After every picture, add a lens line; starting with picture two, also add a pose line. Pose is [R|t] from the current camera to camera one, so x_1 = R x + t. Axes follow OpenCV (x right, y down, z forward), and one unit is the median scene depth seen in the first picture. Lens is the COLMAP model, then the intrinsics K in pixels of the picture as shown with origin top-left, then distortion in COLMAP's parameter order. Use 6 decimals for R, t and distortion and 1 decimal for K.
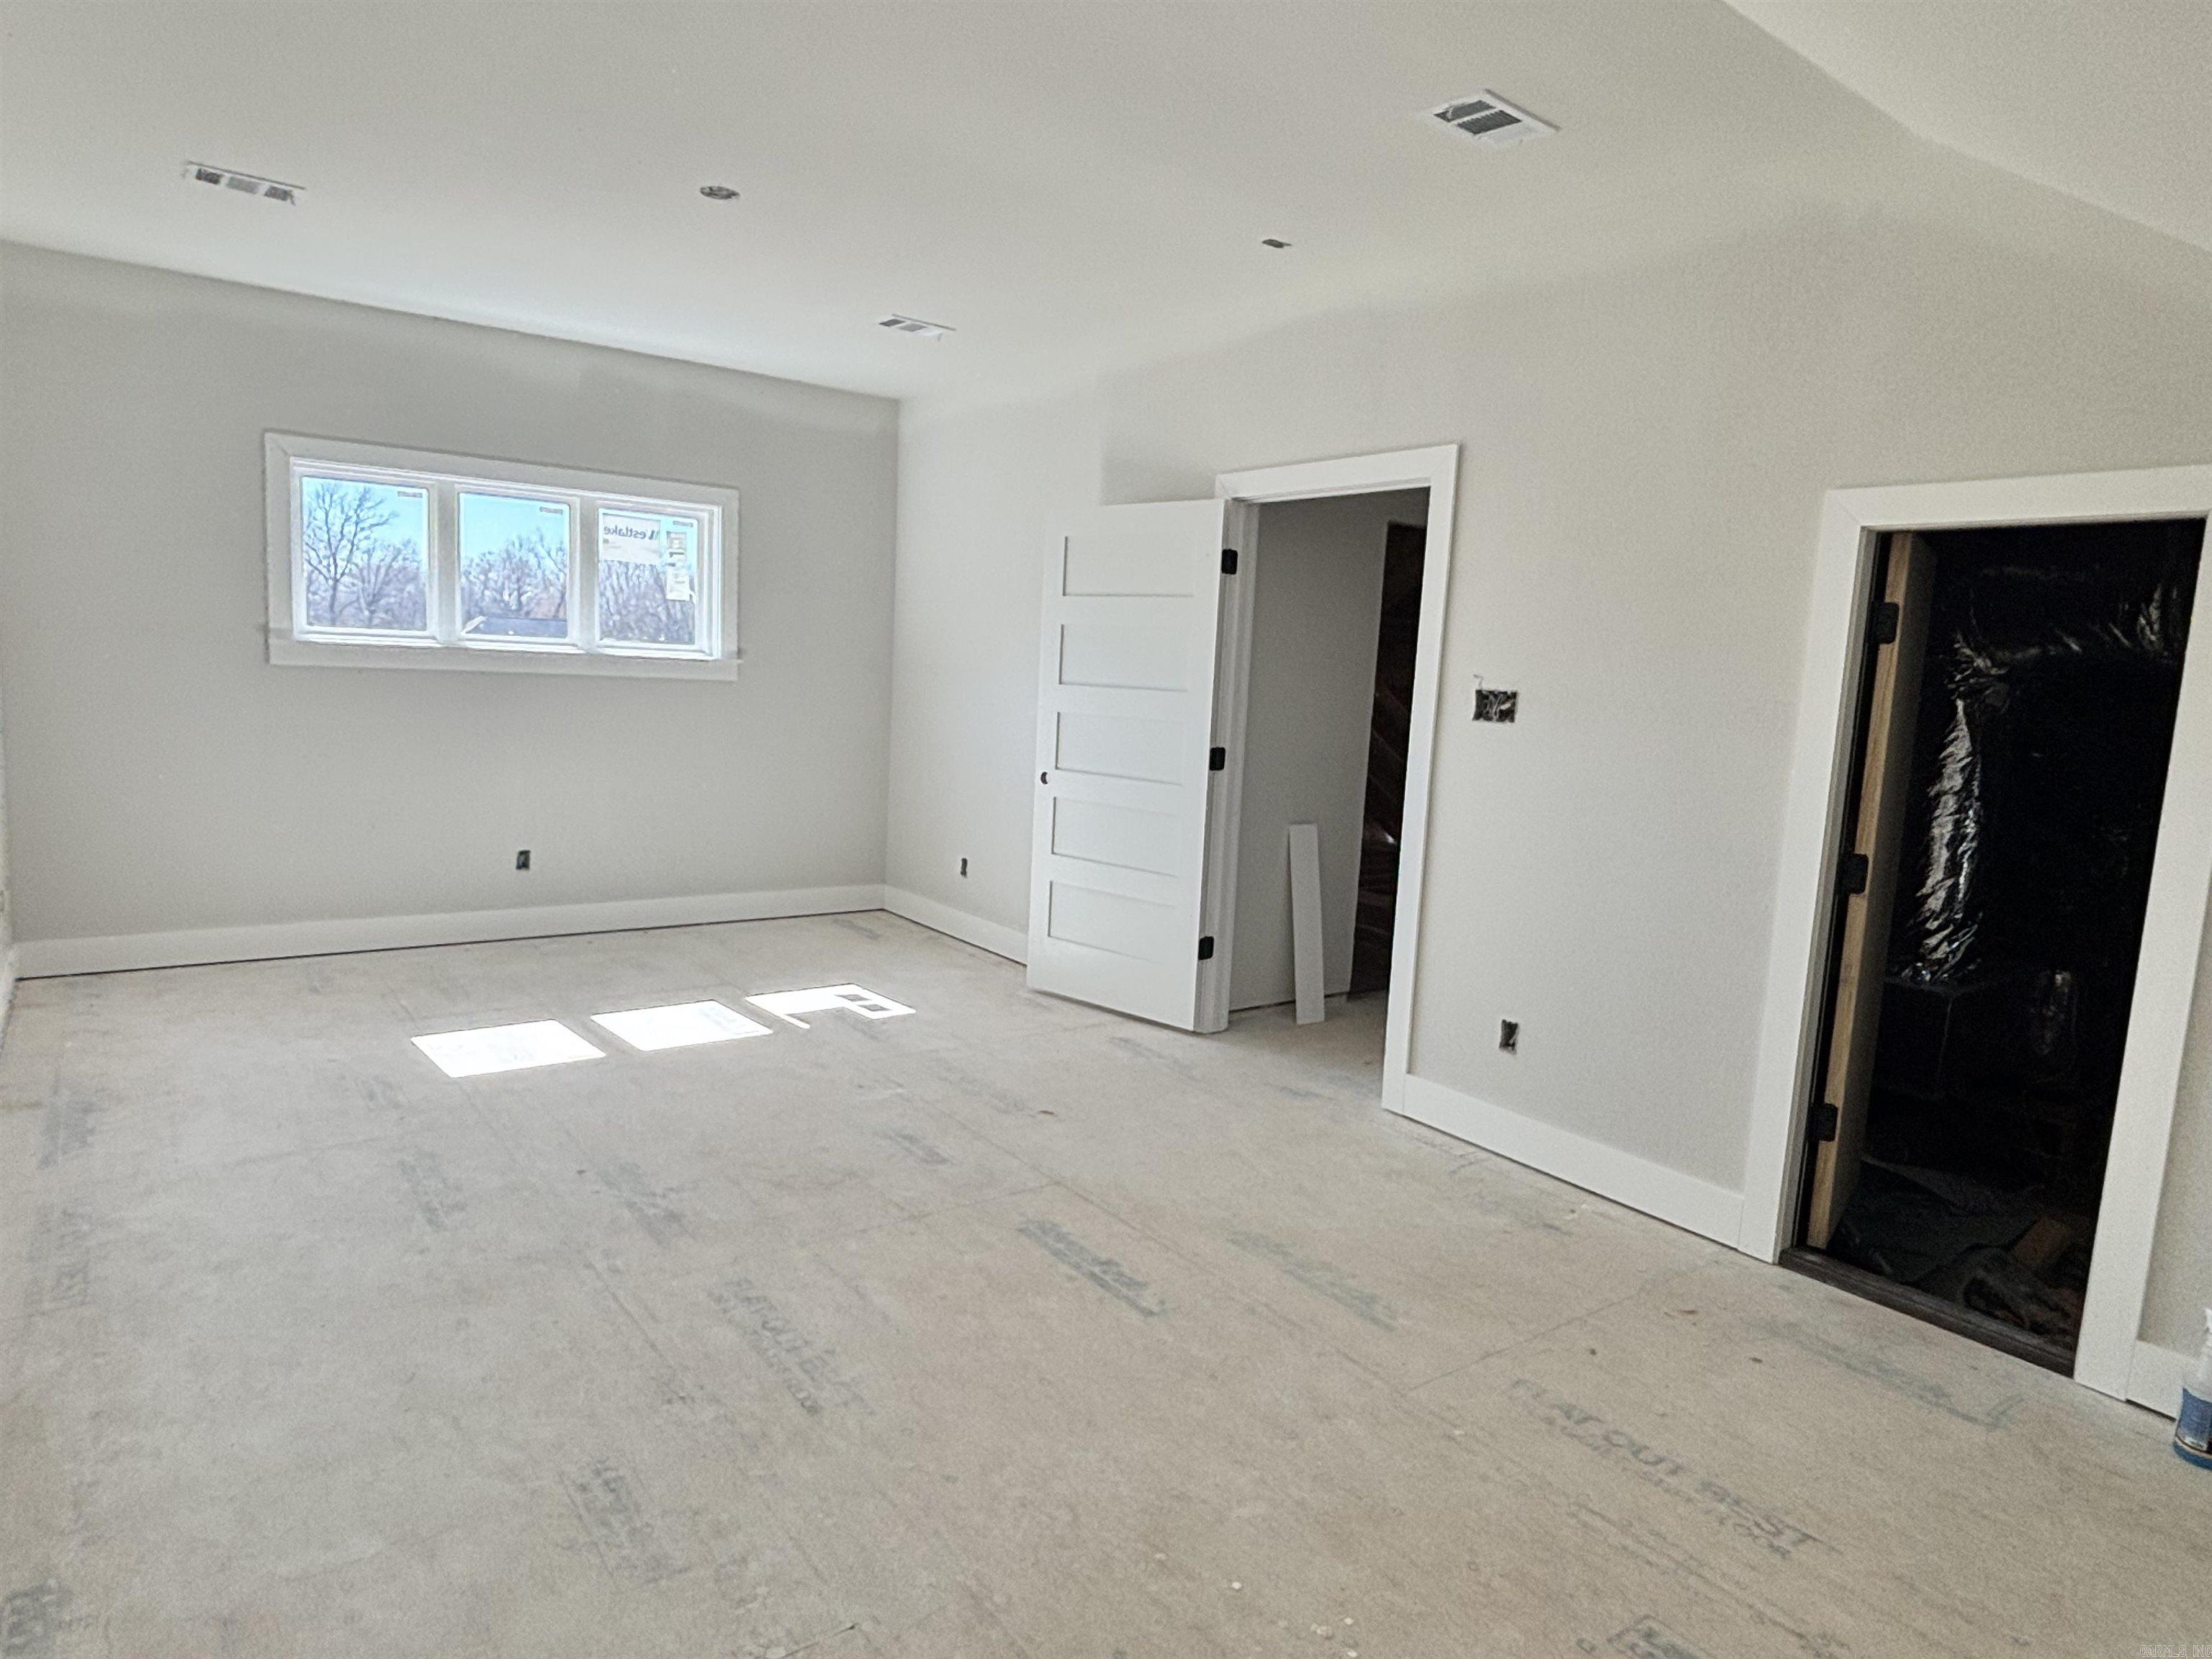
lens RADIAL K [[1302.6, 0, 1097.3], [0, 1302.6, 823.1], [0, 0, 1]] dist [0.046926, -0.045364]
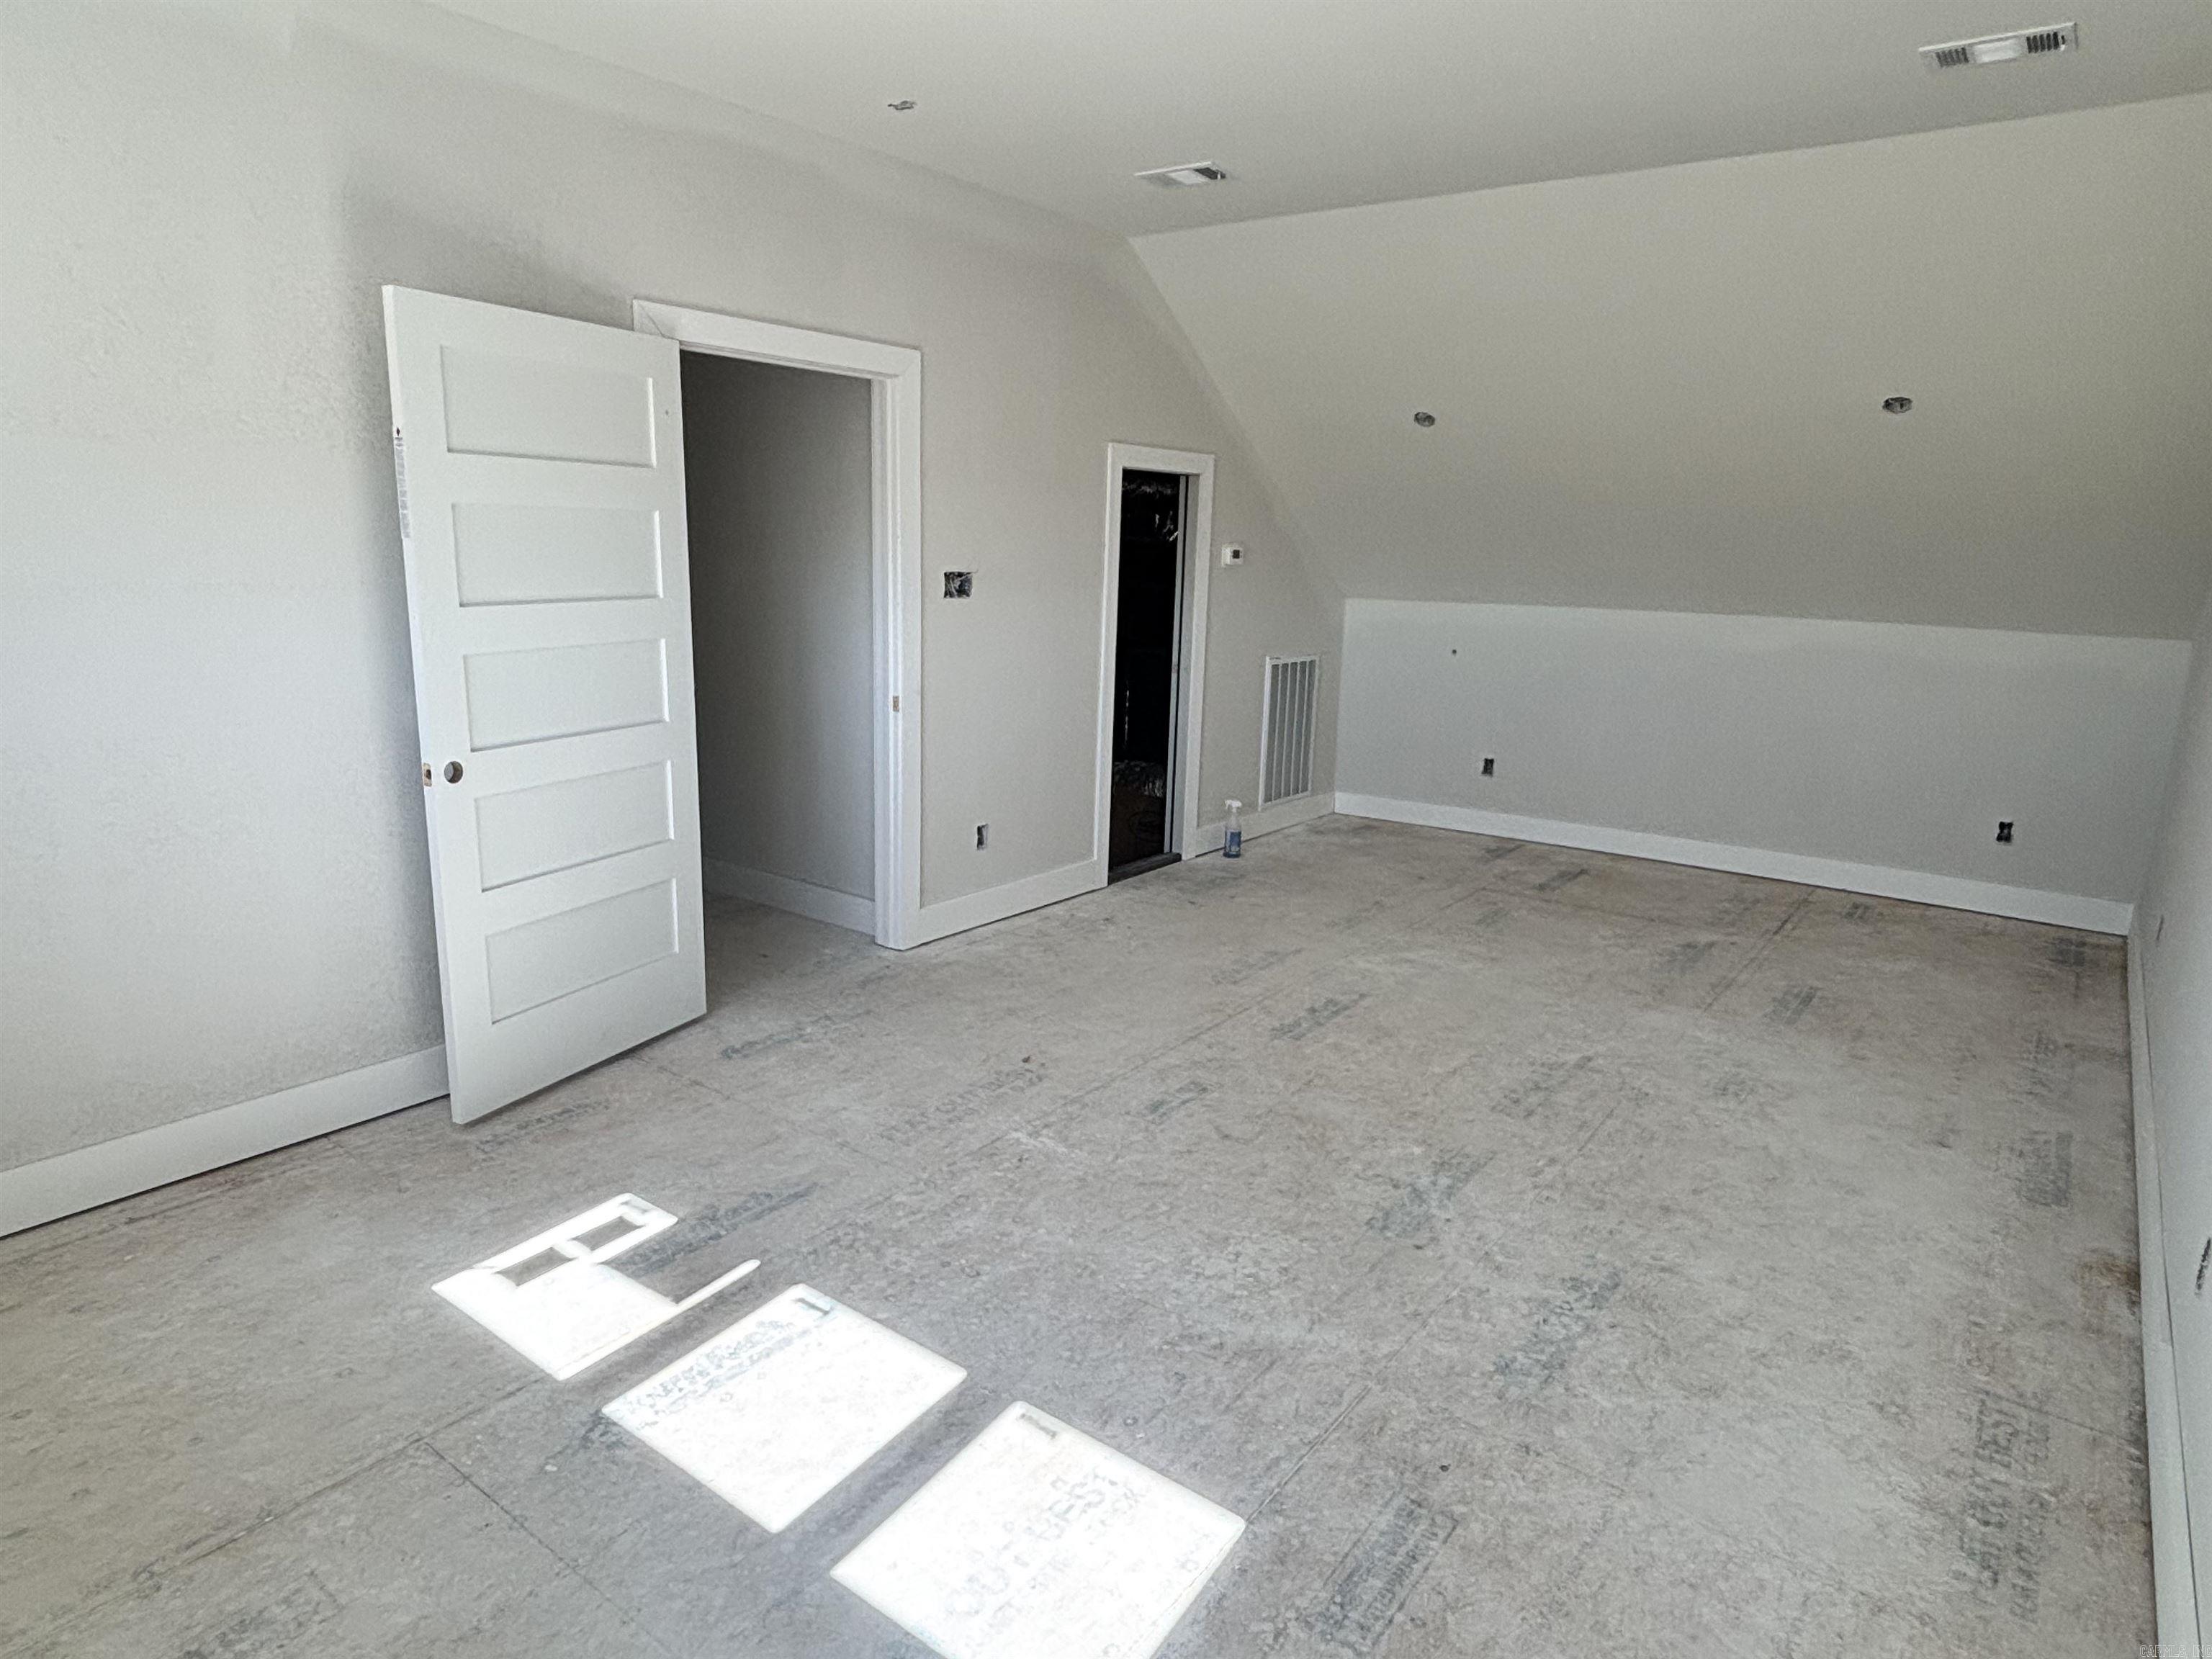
lens RADIAL K [[1302.6, 0, 1097.3], [0, 1302.6, 823.1], [0, 0, 1]] dist [0.046926, -0.045364]
pose [[-0.283755, -0.261465, 0.922561, -0.951788], [0.073928, 0.953278, 0.292909, -0.232276], [-0.956043, 0.151318, -0.251168, 1.255102]]
